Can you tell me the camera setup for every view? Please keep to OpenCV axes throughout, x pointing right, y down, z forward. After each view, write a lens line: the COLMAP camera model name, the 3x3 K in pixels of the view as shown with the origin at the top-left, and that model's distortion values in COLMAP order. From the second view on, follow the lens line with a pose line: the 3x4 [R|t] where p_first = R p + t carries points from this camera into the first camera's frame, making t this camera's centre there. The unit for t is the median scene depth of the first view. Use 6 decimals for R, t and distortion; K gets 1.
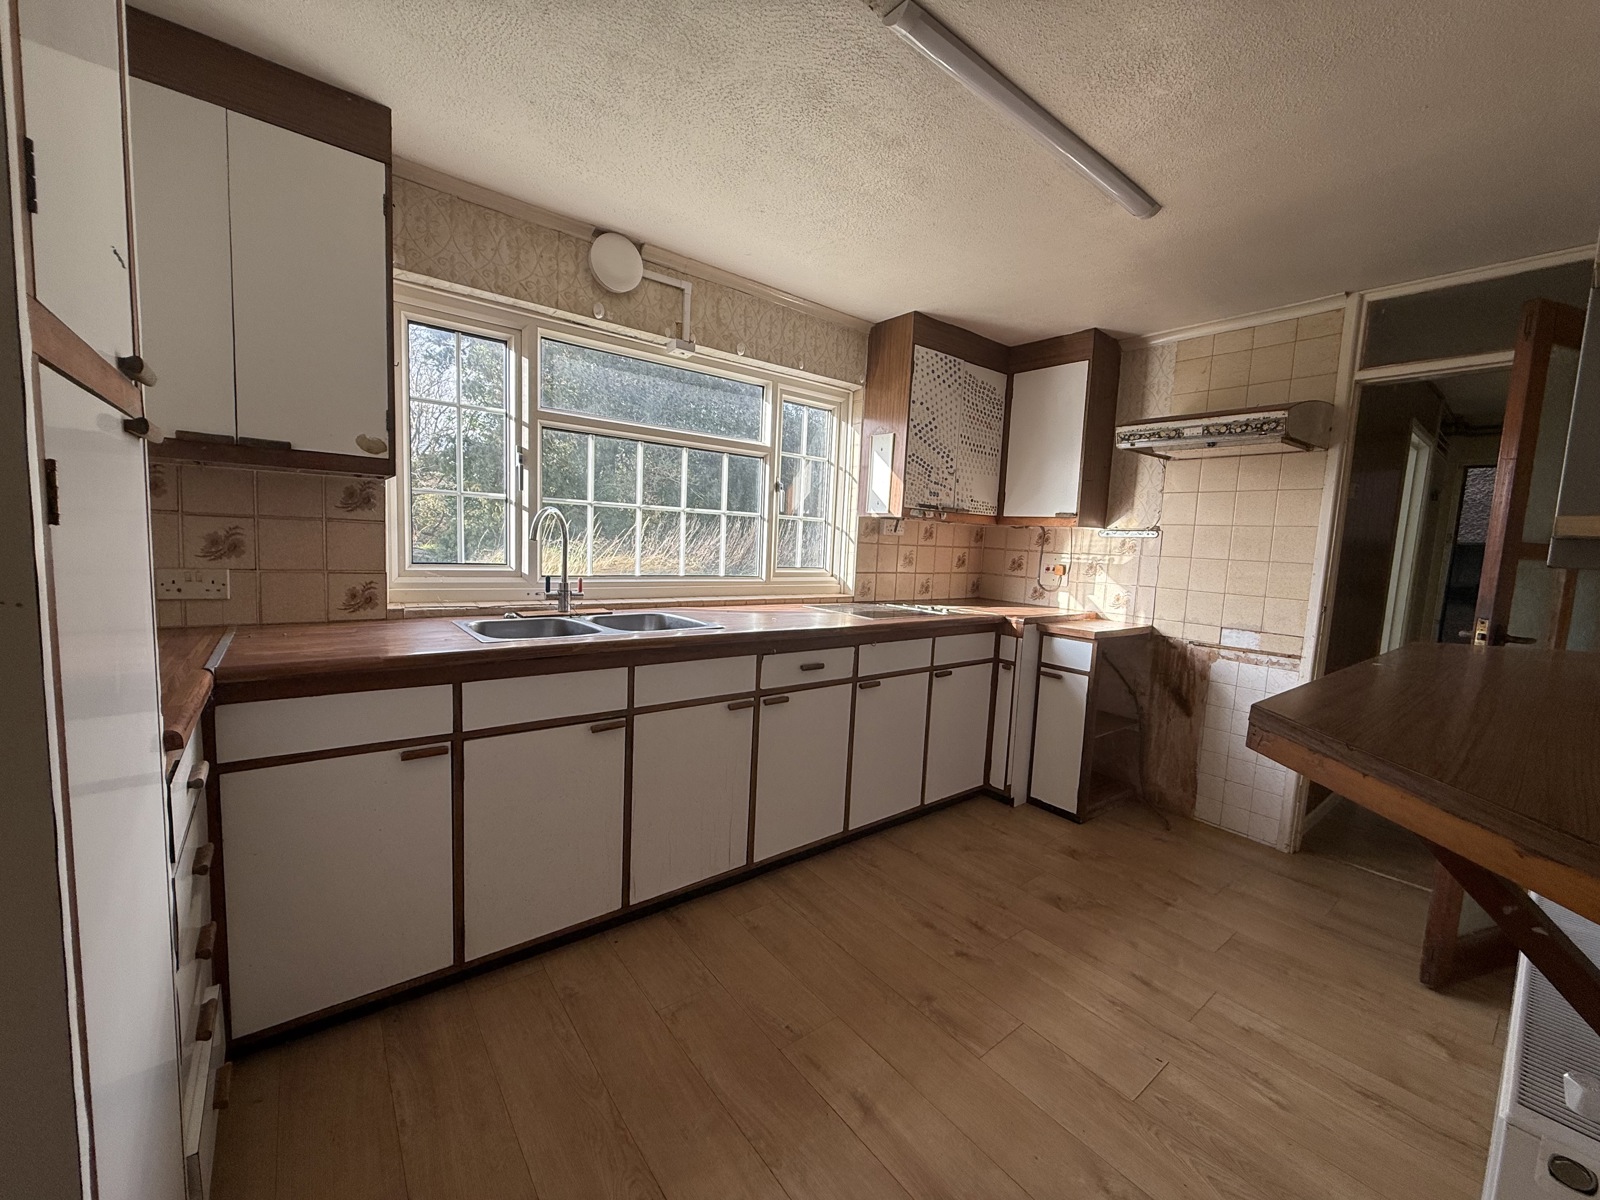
lens RADIAL K [[641.9, 0, 800.0], [0, 641.9, 600.0], [0, 0, 1]] dist [0.012151, -0.000107]
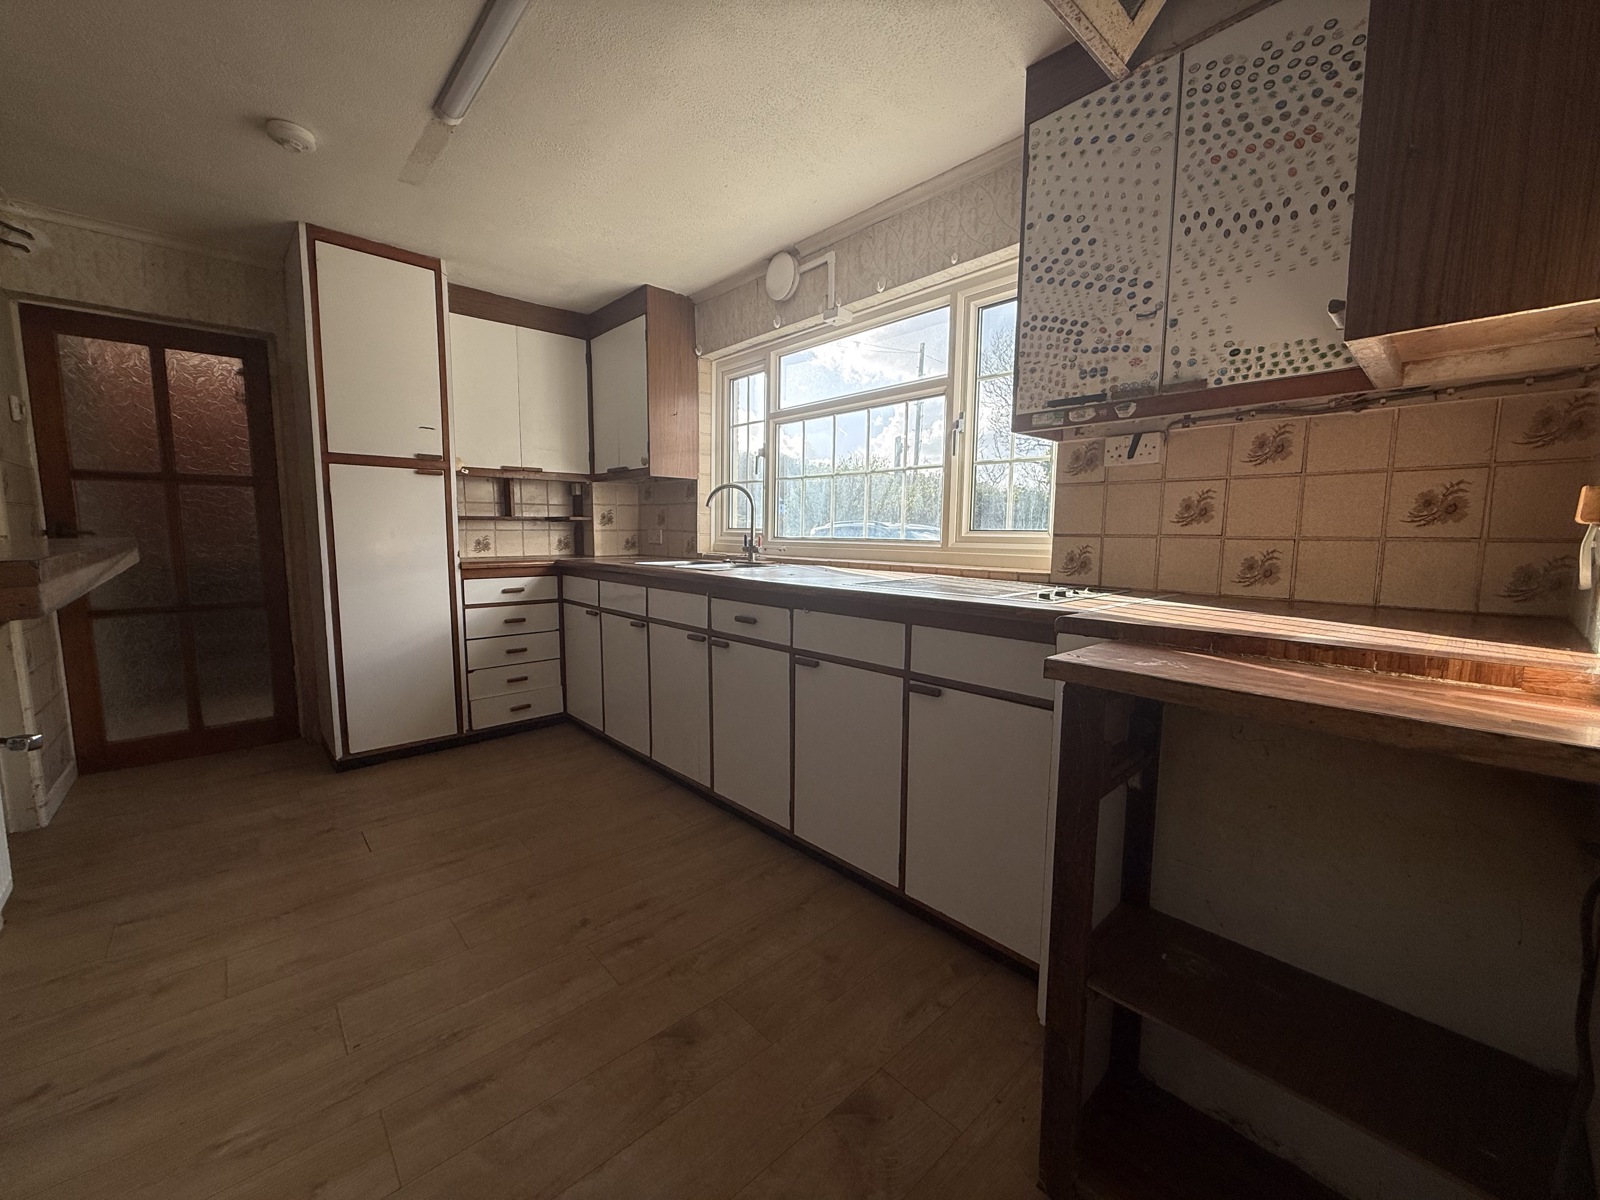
lens RADIAL K [[631.8, 0, 800.0], [0, 631.8, 600.0], [0, 0, 1]] dist [0.000023, 0.000036]
pose [[0.065057, 0.066944, -0.995634, 0.810759], [-0.098641, 0.993292, 0.060341, 0.008753], [0.992994, 0.094285, 0.071224, 0.858978]]
